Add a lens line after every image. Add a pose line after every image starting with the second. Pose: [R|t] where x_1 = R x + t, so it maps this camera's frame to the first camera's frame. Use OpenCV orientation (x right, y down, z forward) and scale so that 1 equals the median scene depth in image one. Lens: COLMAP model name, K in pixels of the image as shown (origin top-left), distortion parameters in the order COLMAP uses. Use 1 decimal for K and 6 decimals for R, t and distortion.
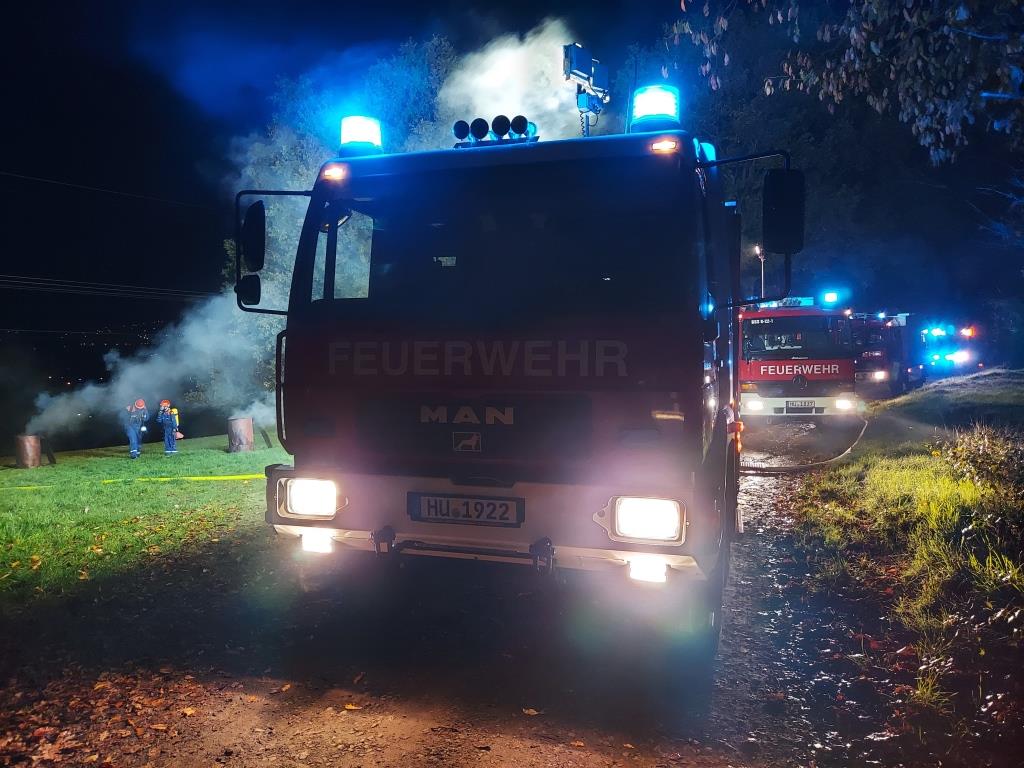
lens RADIAL K [[734.3, 0, 509.3], [0, 734.3, 387.0], [0, 0, 1]] dist [0.043869, -0.033801]
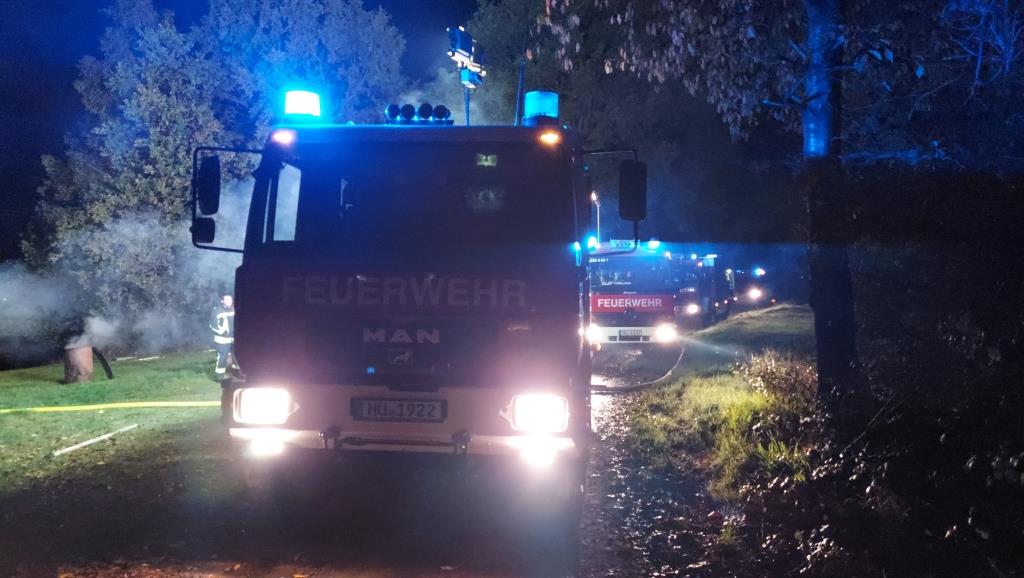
lens RADIAL K [[731.1, 0, 512.0], [0, 731.1, 289.0], [0, 0, 1]] dist [0.055715, -0.052869]
pose [[0.975366, 0.015425, 0.220054, -0.077316], [-0.006818, 0.999184, -0.039819, 0.003190], [-0.220489, 0.037338, 0.974675, -0.147676]]
